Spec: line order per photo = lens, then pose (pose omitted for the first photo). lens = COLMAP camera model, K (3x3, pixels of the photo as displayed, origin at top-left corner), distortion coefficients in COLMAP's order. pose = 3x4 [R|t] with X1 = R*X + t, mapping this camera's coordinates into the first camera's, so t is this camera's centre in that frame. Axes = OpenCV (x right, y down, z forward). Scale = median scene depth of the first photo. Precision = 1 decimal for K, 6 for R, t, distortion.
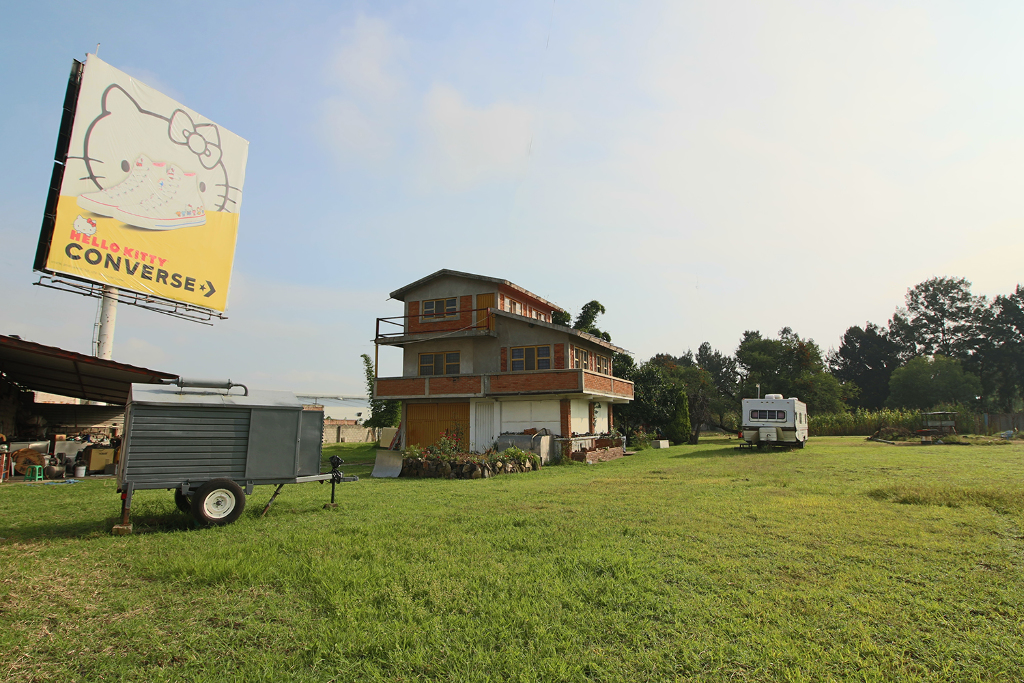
lens RADIAL K [[532.7, 0, 511.8], [0, 532.7, 295.9], [0, 0, 1]] dist [-0.004142, -0.001372]
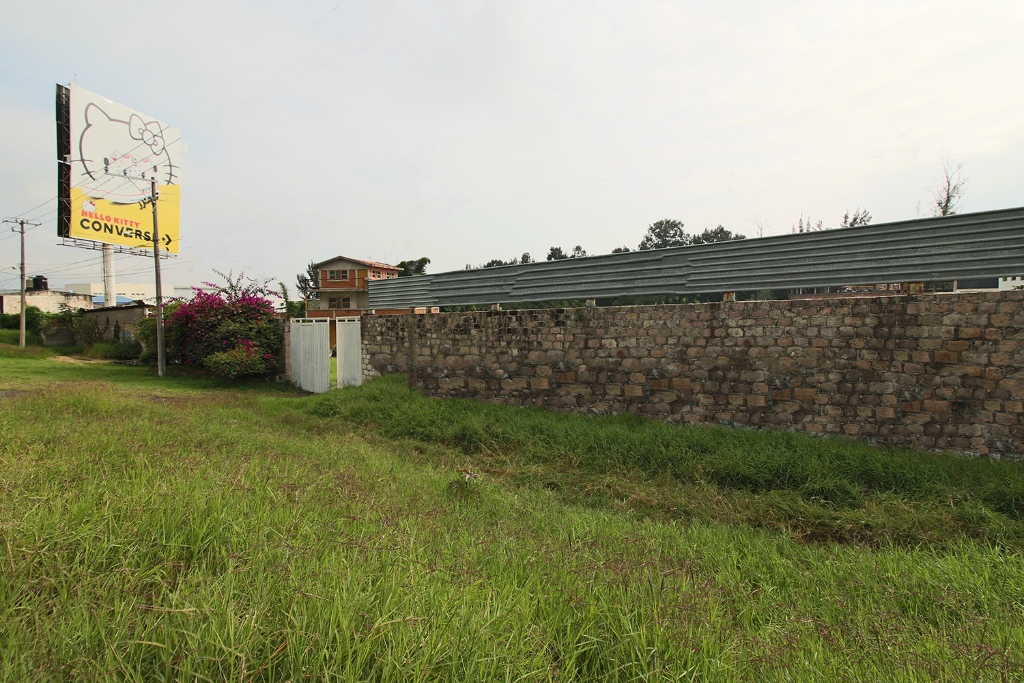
lens RADIAL K [[532.7, 0, 511.8], [0, 532.7, 295.9], [0, 0, 1]] dist [-0.004142, -0.001372]
pose [[0.971439, -0.005155, 0.237233, 0.016797], [-0.048741, 0.974111, 0.220755, -0.261886], [-0.232229, -0.226013, 0.946038, -0.747530]]
